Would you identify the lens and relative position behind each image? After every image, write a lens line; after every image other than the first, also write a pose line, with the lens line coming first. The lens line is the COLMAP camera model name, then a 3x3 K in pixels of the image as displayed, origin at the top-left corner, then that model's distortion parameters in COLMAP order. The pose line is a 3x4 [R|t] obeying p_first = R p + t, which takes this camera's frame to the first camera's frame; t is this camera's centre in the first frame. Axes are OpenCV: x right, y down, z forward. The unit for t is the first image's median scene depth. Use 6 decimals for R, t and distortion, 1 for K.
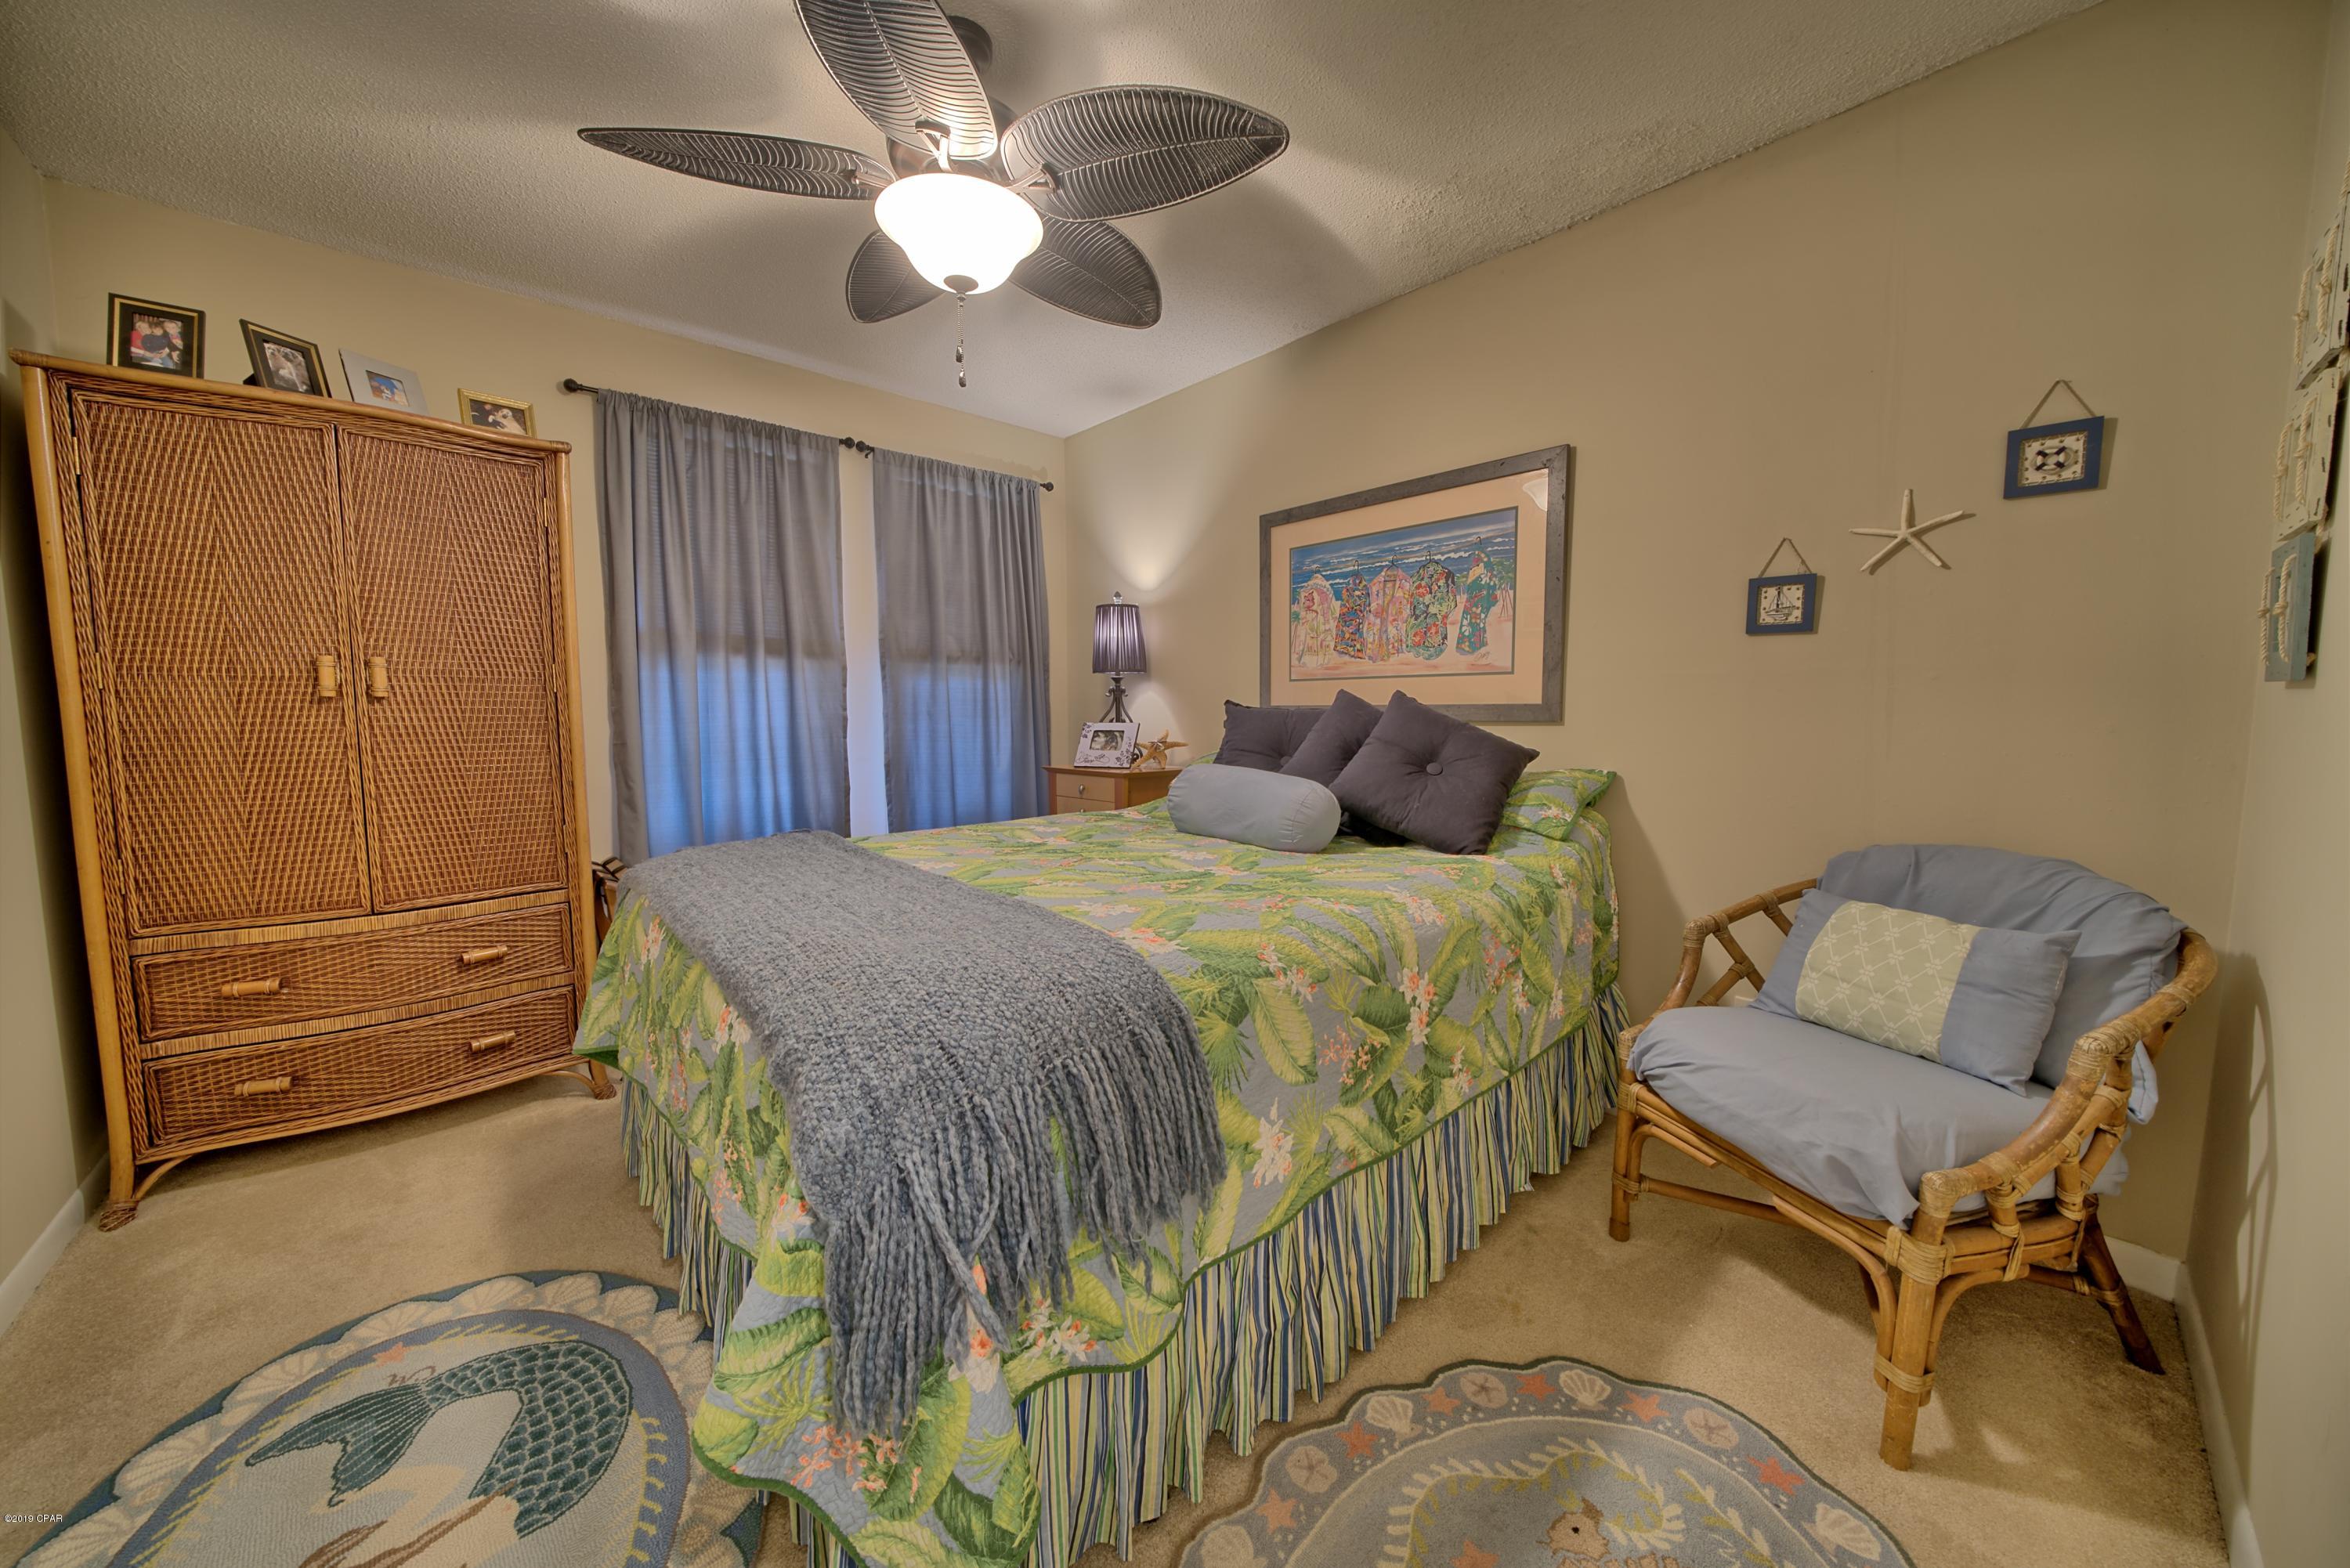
lens RADIAL K [[808.4, 0, 1177.4], [0, 808.4, 783.6], [0, 0, 1]] dist [-0.022714, 0.001841]
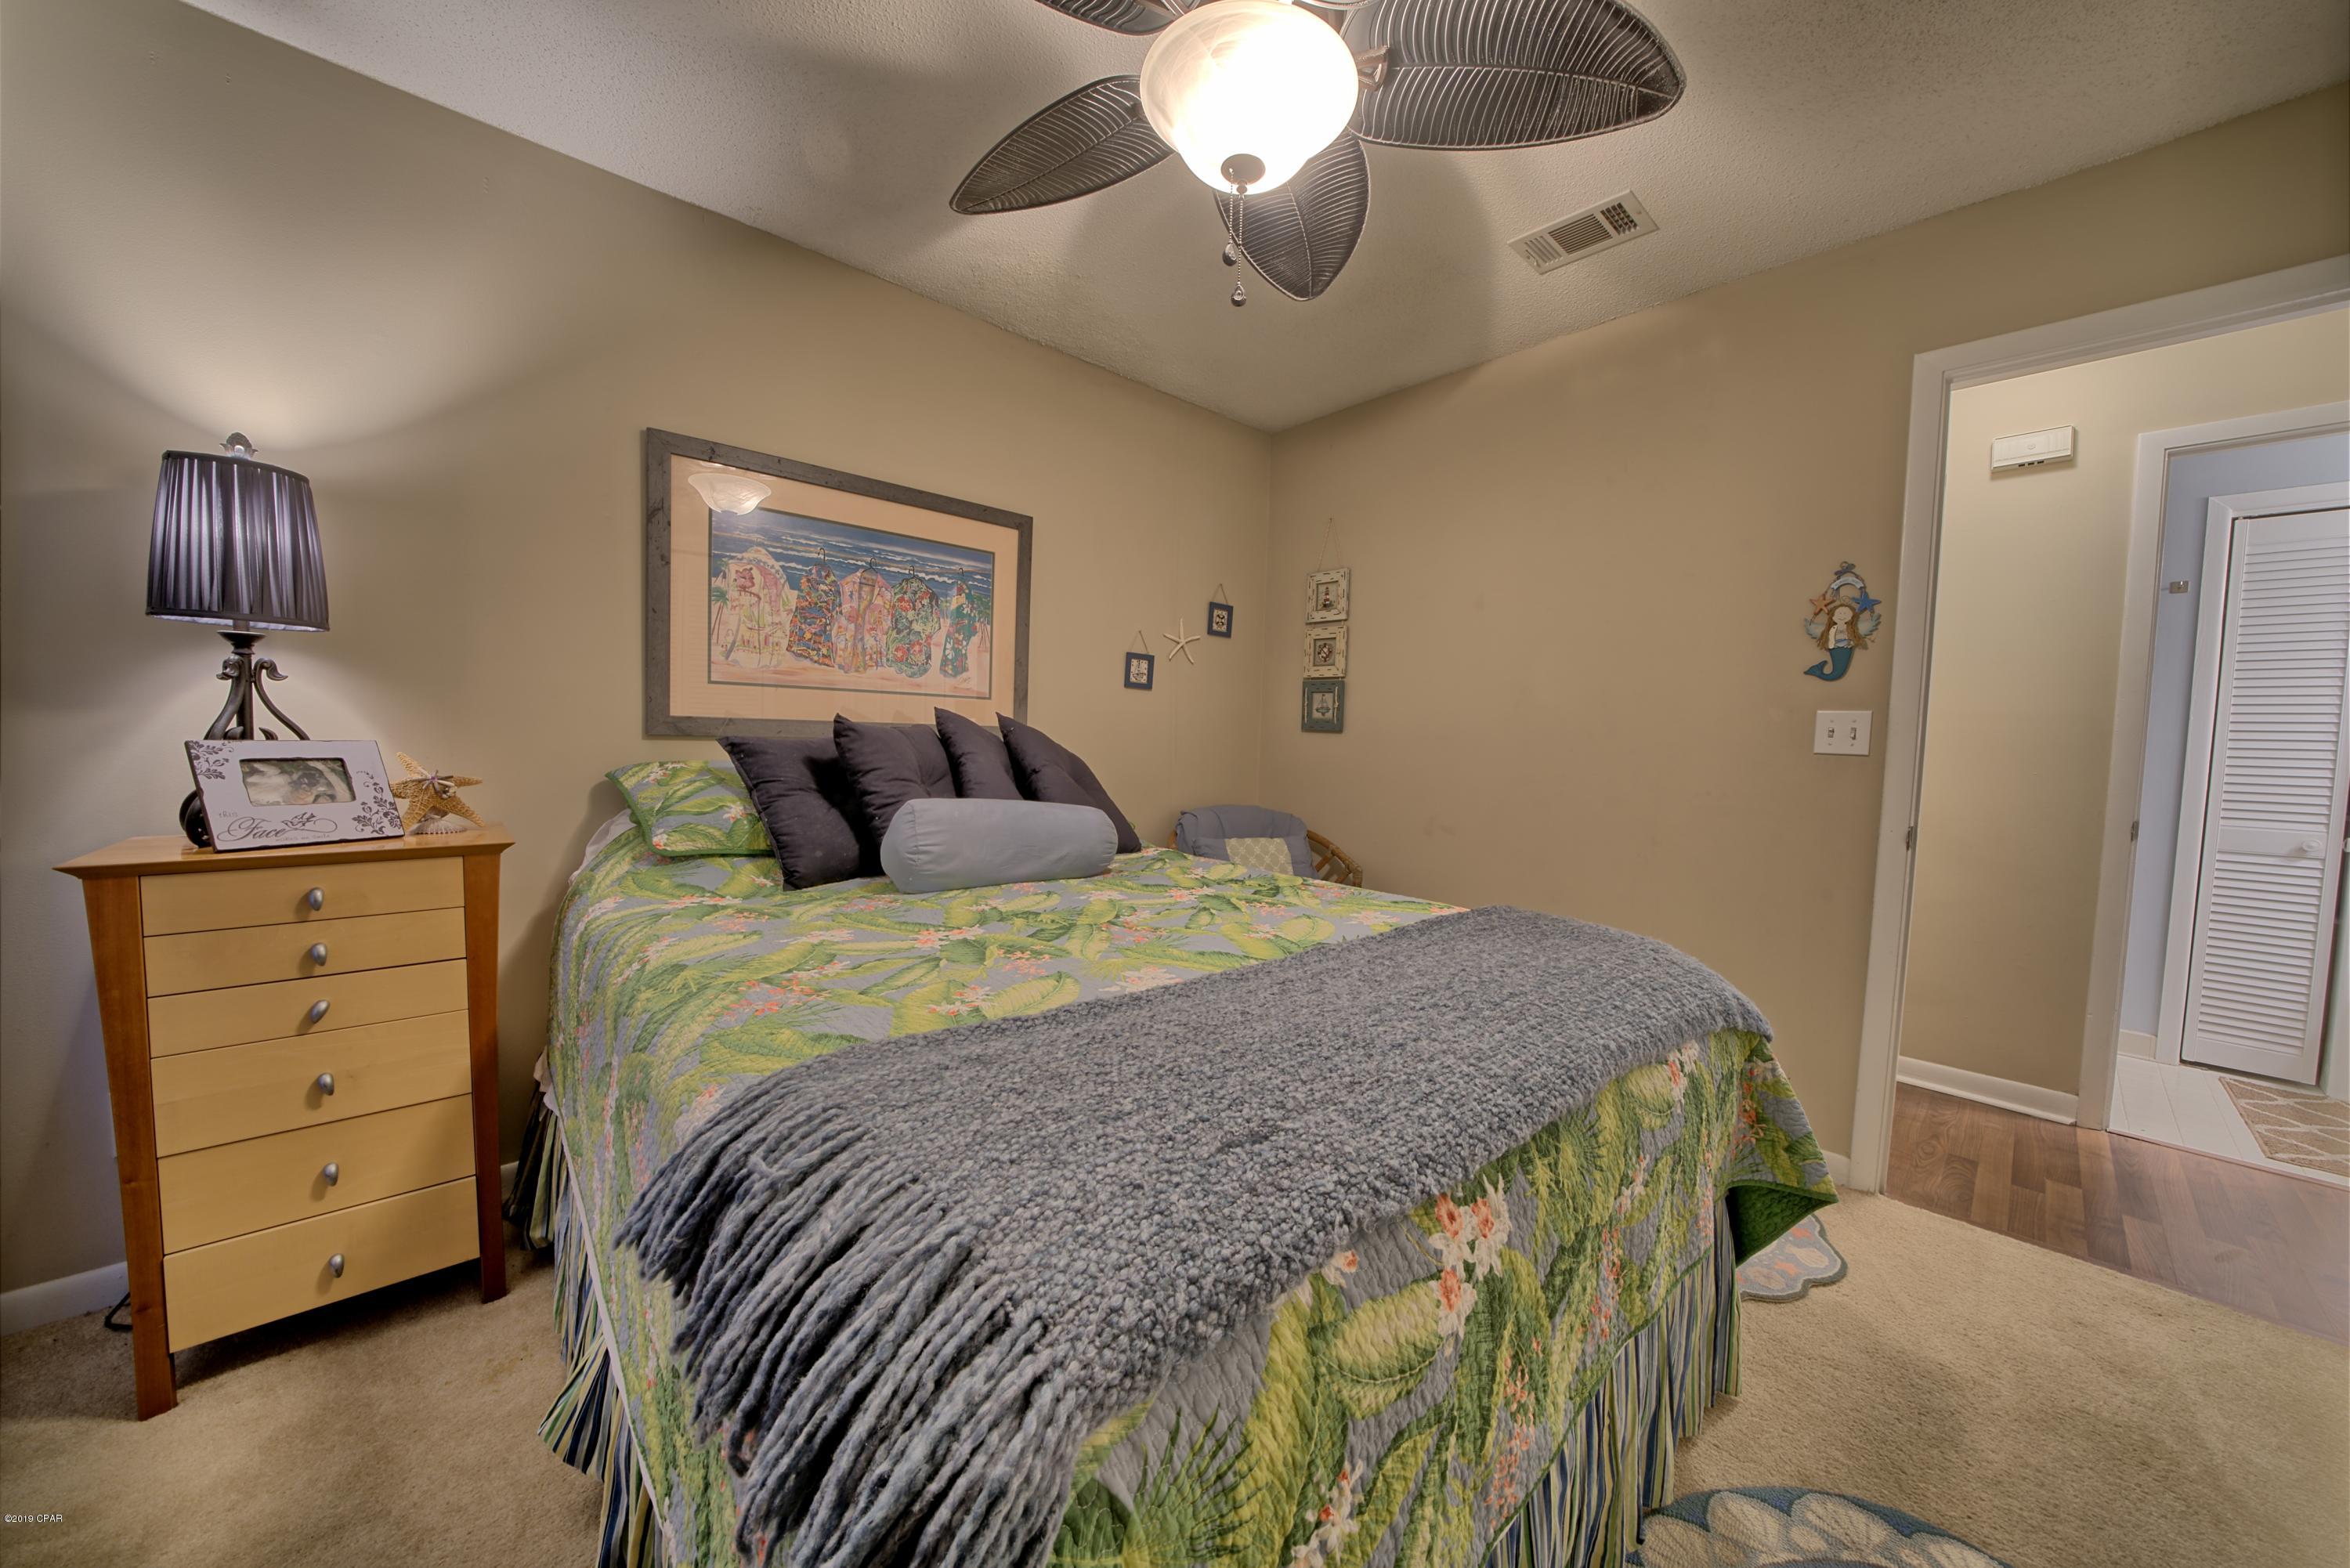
lens RADIAL K [[808.4, 0, 1176.3], [0, 808.4, 780.9], [0, 0, 1]] dist [-0.022714, 0.001841]
pose [[0.002464, -0.050960, 0.998698, -0.653057], [0.063720, 0.996679, 0.050700, -0.058426], [-0.997965, 0.063512, 0.005703, 0.679141]]
